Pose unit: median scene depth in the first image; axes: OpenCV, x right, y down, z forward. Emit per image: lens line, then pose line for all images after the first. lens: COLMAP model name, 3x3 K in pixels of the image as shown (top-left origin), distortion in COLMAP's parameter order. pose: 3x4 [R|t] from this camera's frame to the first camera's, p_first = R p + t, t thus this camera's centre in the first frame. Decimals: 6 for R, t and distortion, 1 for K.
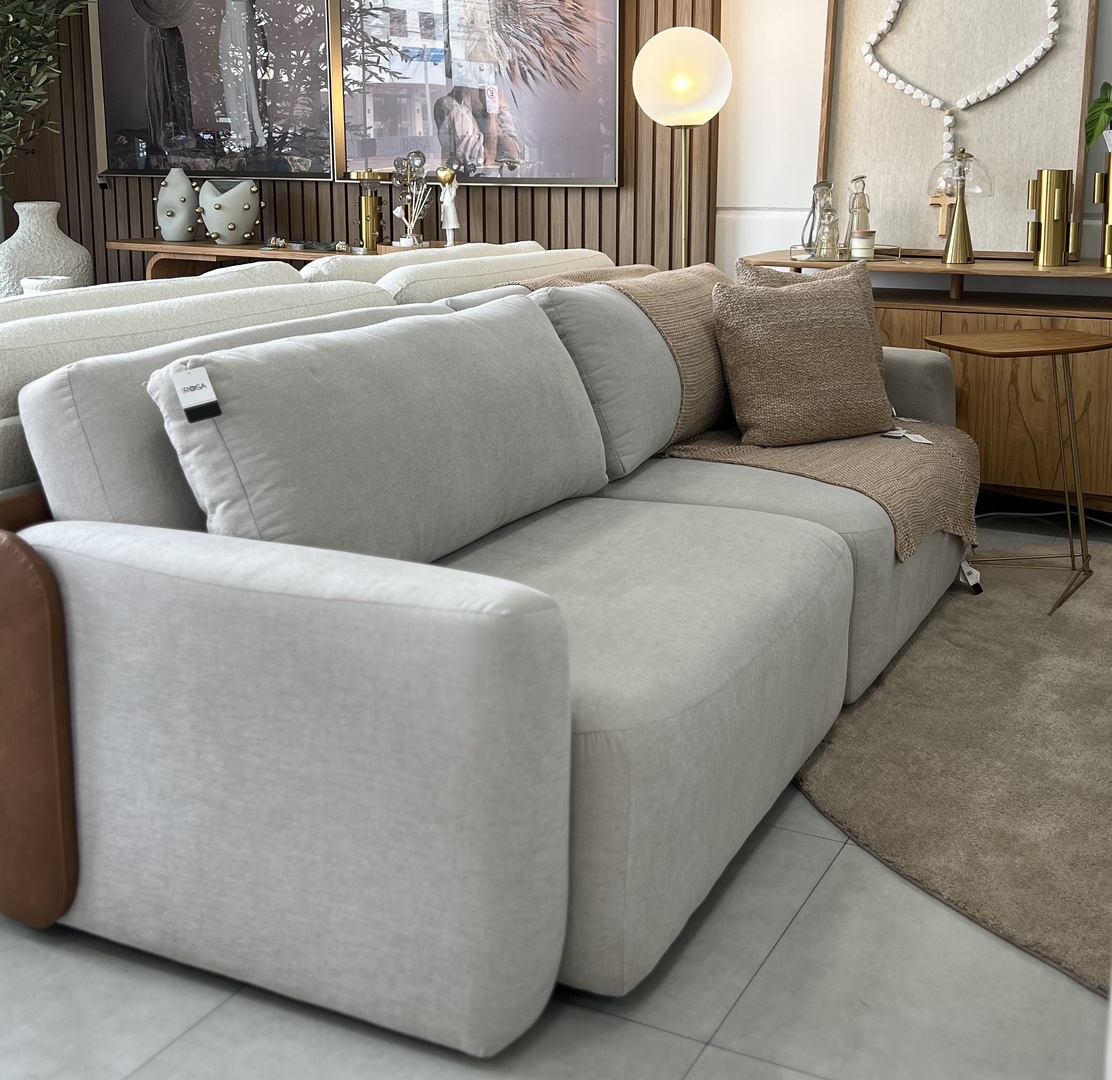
lens RADIAL K [[1445.0, 0, 556.4], [0, 1445.0, 541.1], [0, 0, 1]] dist [0.044759, 0.000000]
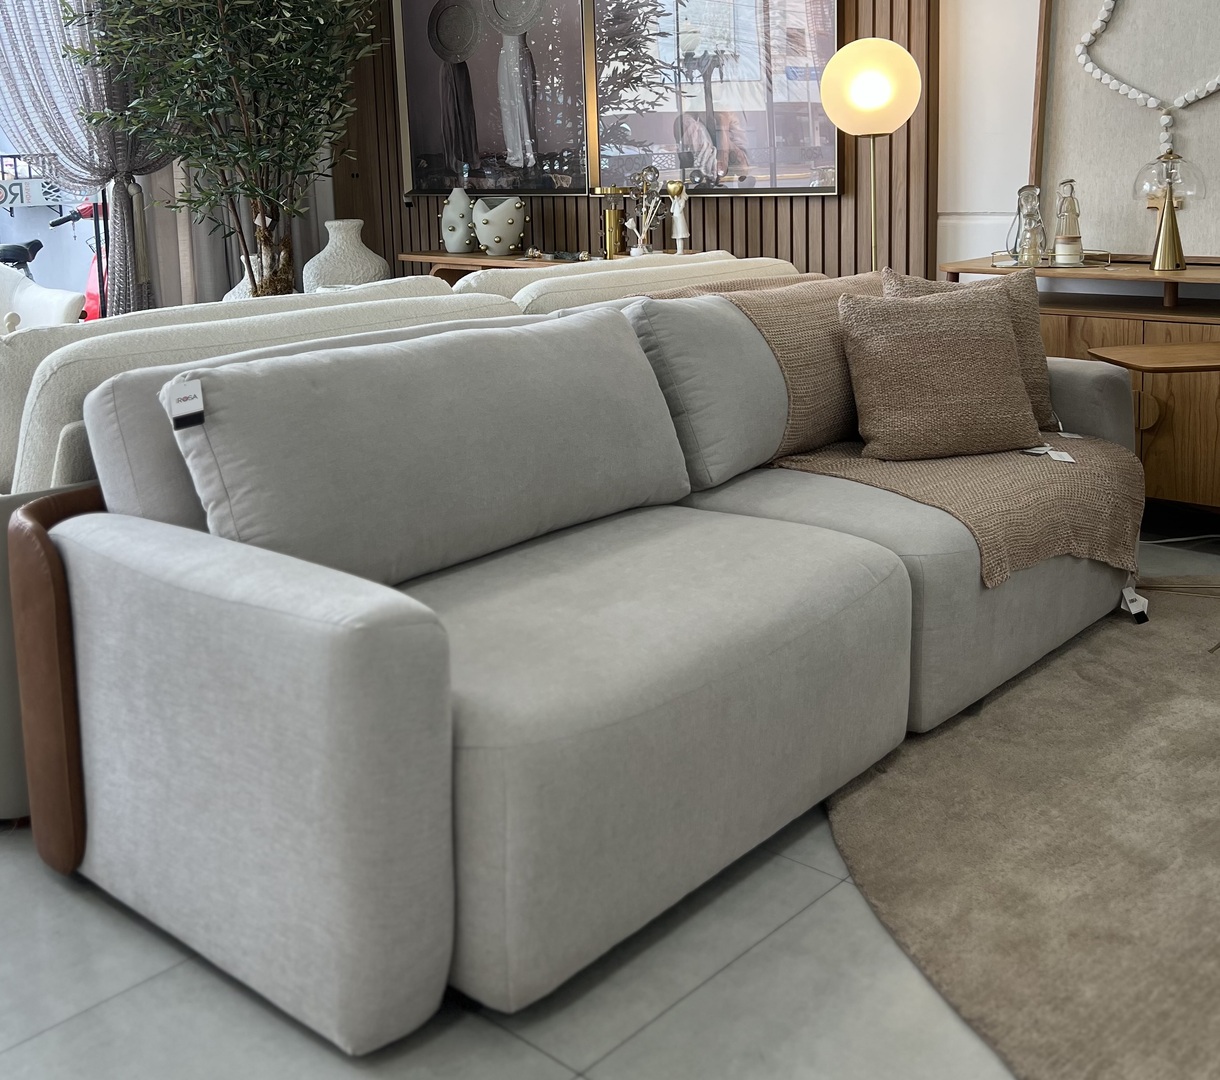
lens RADIAL K [[1353.9, 0, 588.4], [0, 1353.9, 490.9], [0, 0, 1]] dist [0.028517, 0.000000]
pose [[0.960021, 0.038955, -0.277203, 0.245665], [-0.045034, 0.998864, -0.015593, -0.024818], [0.276281, 0.027453, 0.960685, 0.072836]]
